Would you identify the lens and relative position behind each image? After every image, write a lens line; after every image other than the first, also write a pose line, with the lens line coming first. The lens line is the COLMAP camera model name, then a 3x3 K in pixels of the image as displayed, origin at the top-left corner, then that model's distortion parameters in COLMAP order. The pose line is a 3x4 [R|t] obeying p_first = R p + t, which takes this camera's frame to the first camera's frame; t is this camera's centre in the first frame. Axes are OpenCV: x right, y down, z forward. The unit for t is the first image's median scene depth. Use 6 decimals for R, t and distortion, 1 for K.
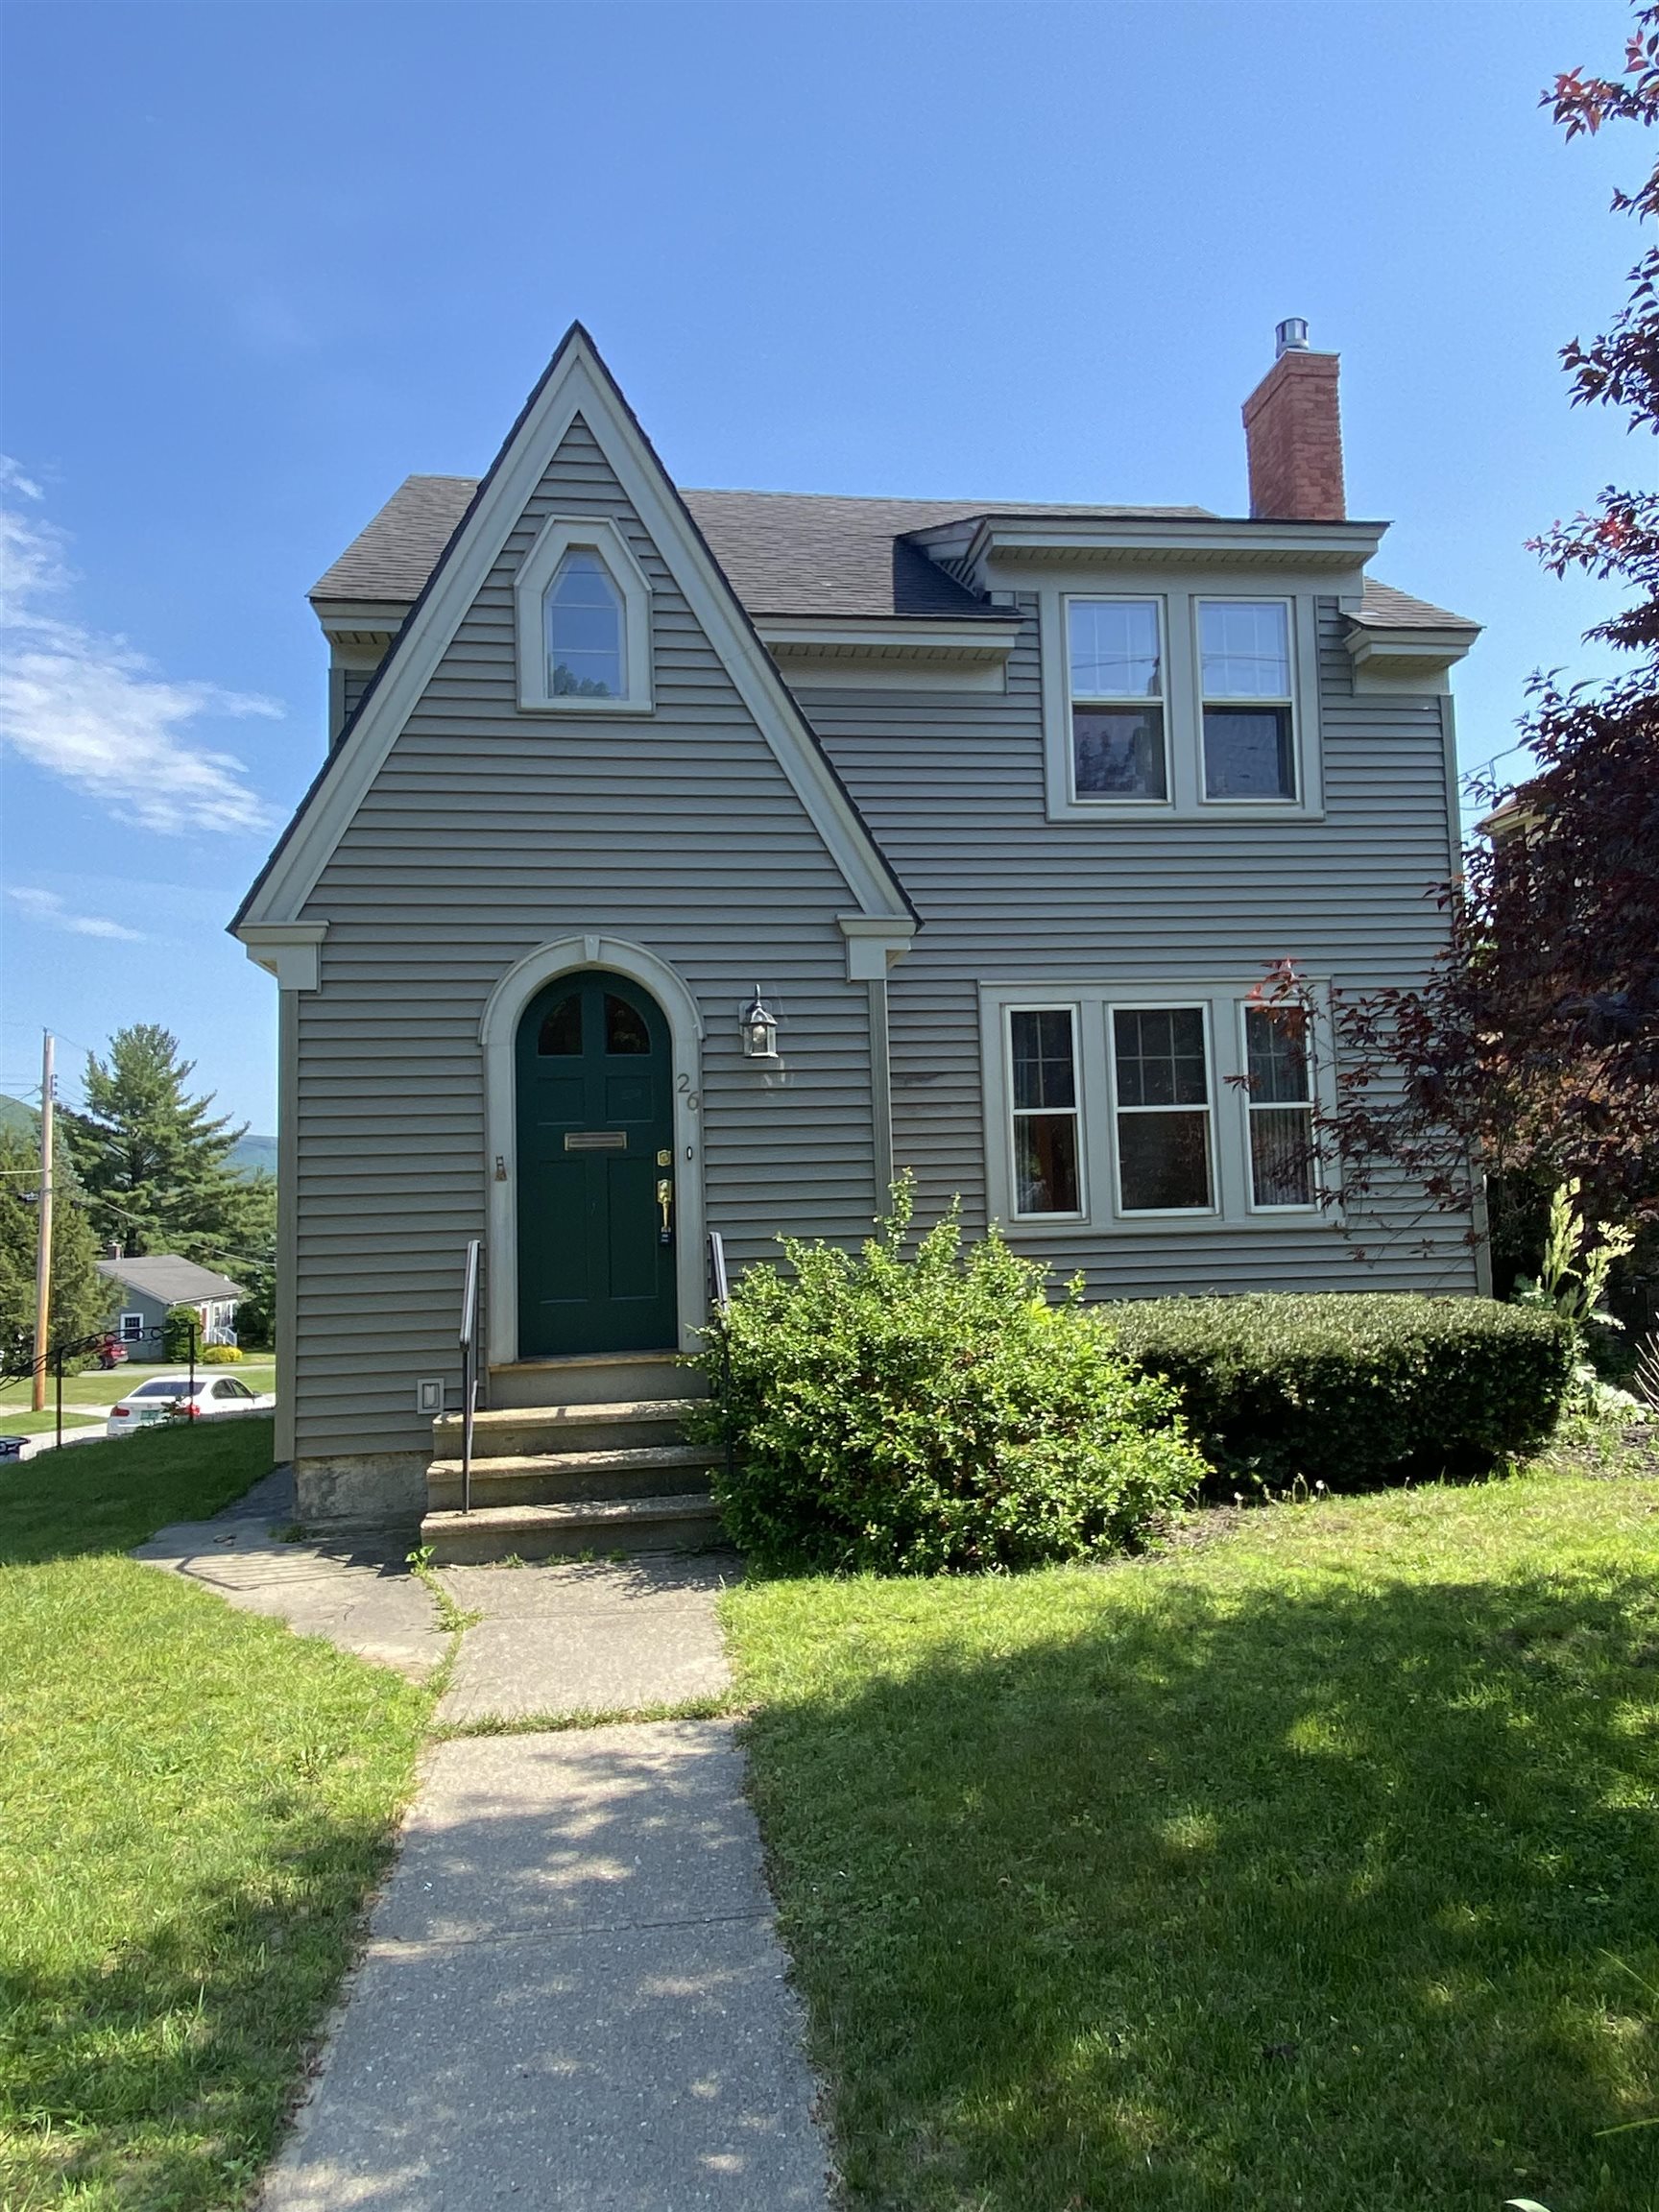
lens RADIAL K [[1405.0, 0, 846.6], [0, 1405.0, 1080.7], [0, 0, 1]] dist [-0.031354, -0.012938]
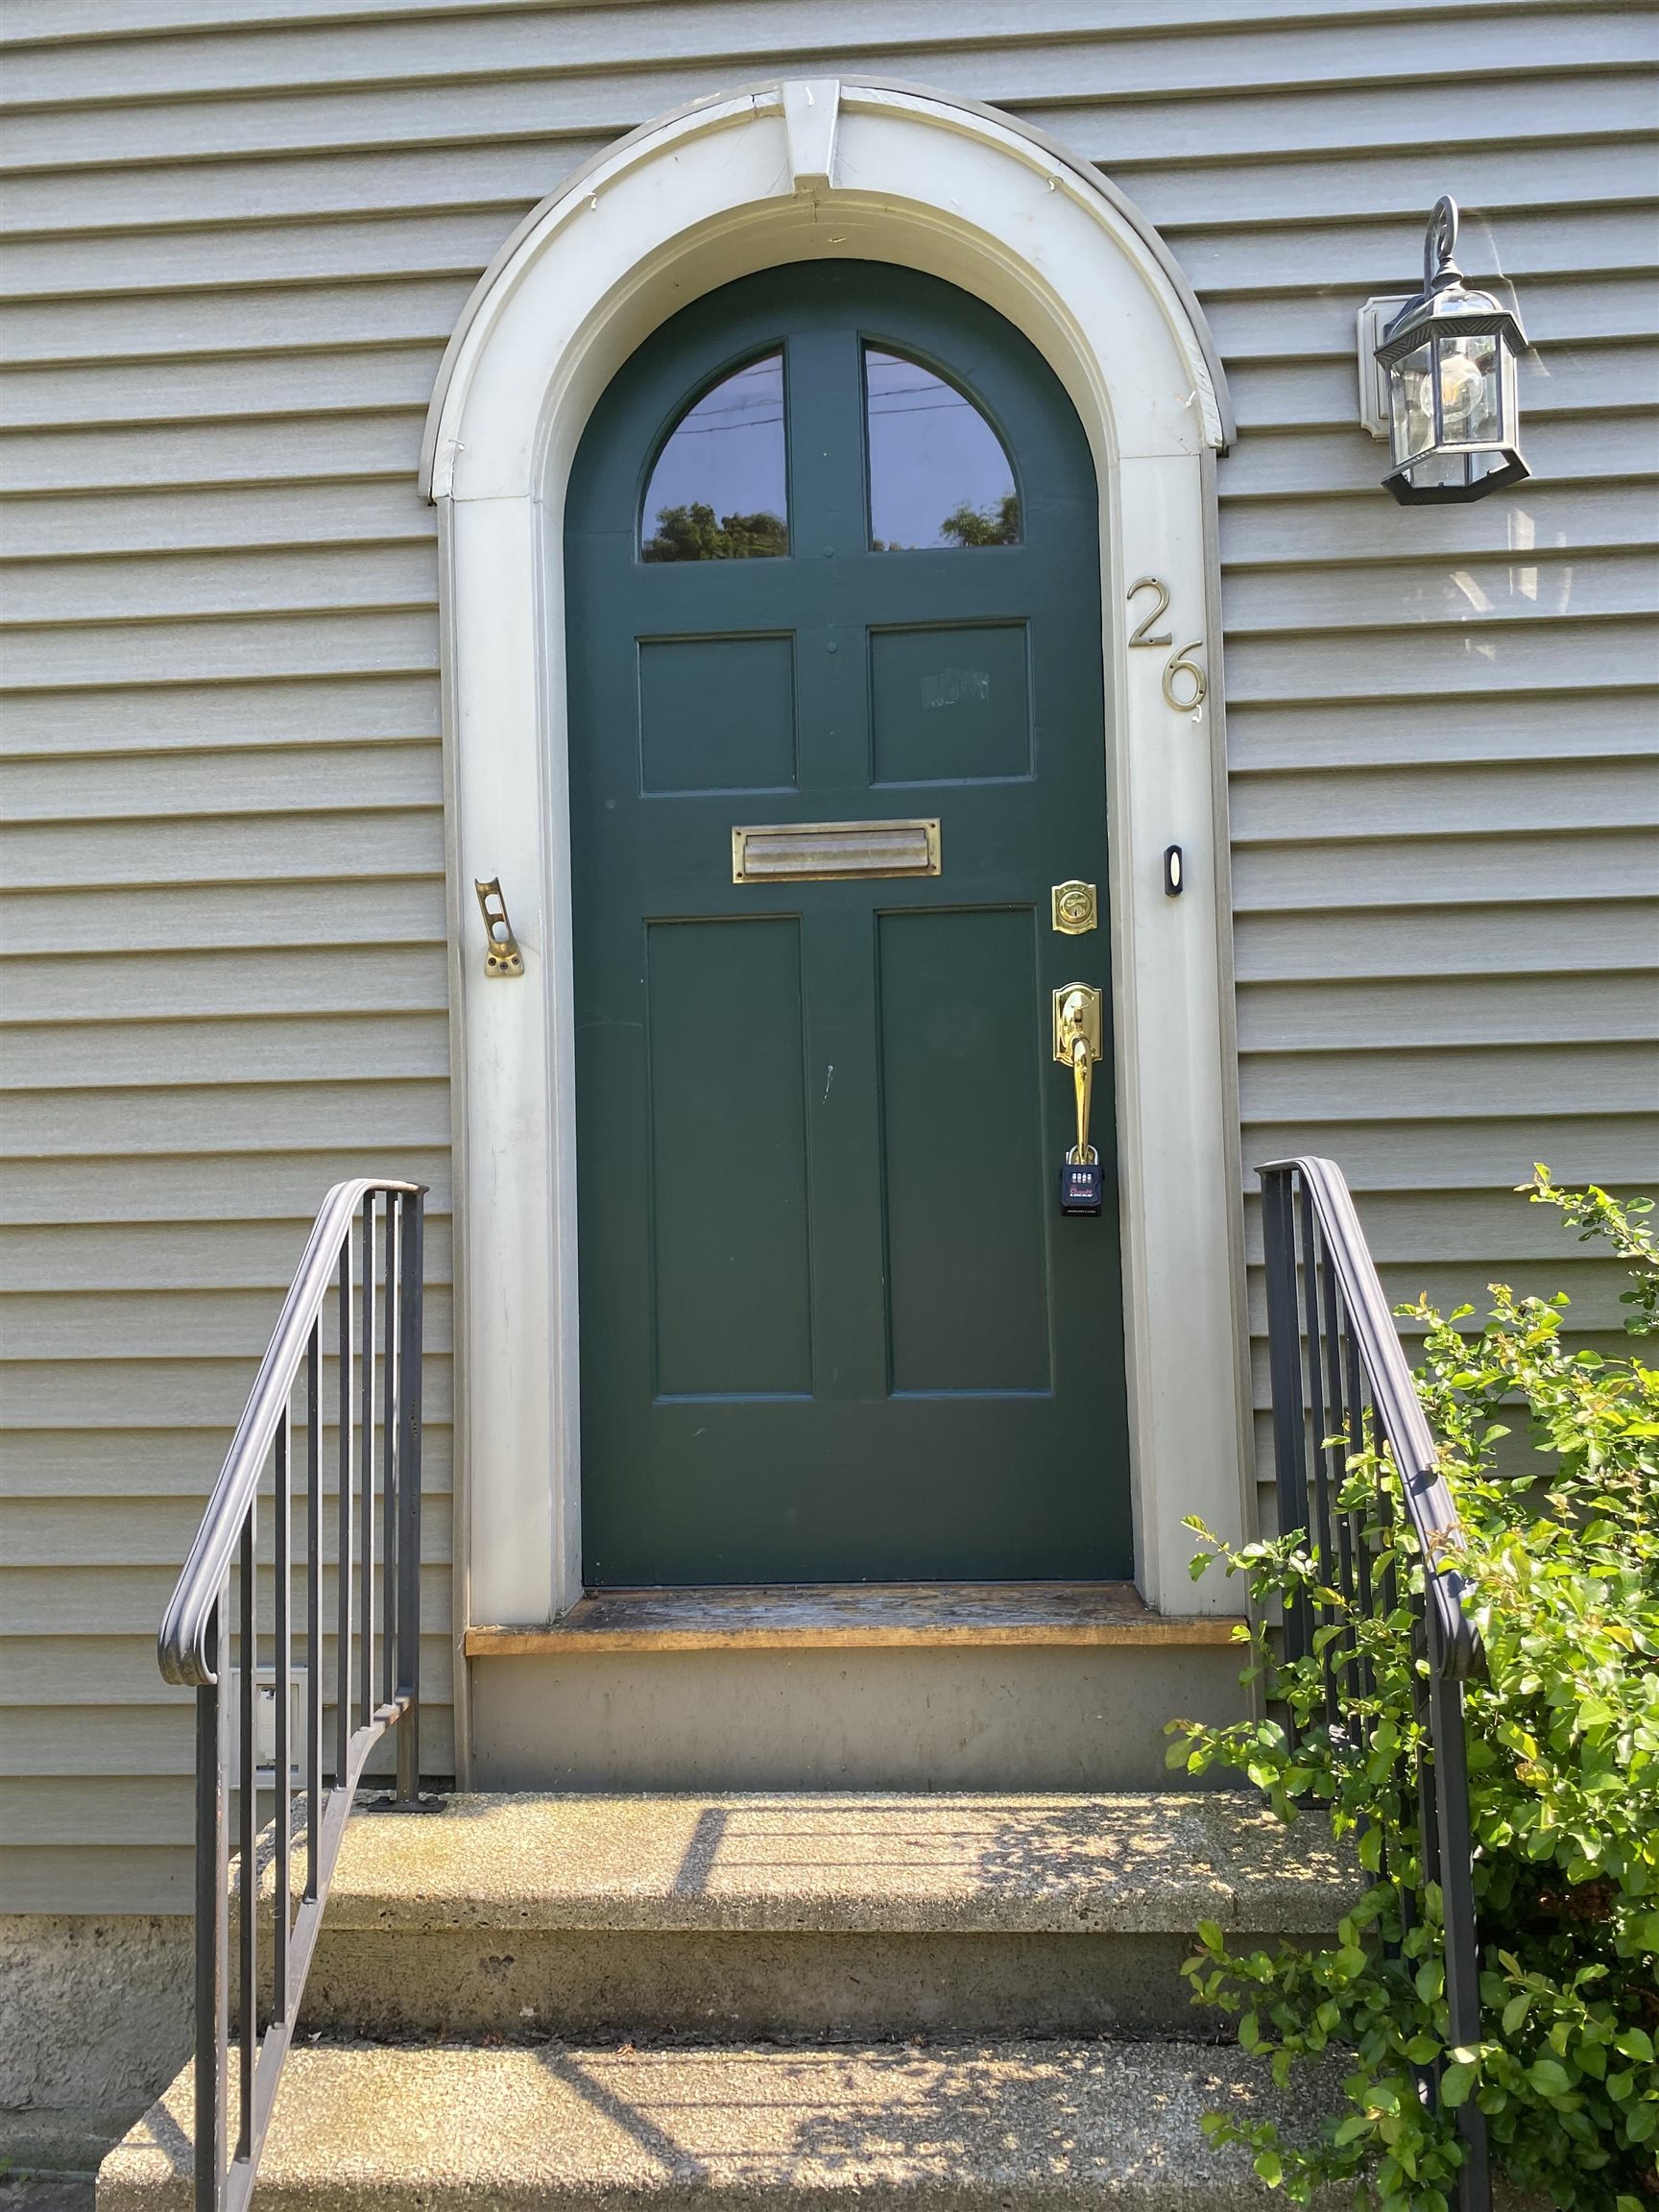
lens RADIAL K [[1698.5, 0, 830.5], [0, 1698.5, 1092.3], [0, 0, 1]] dist [0.052802, -0.014902]
pose [[0.974485, -0.007089, -0.224342, -0.114414], [0.014669, 0.999376, 0.032142, 0.092056], [0.223974, -0.034613, 0.973980, 0.736567]]
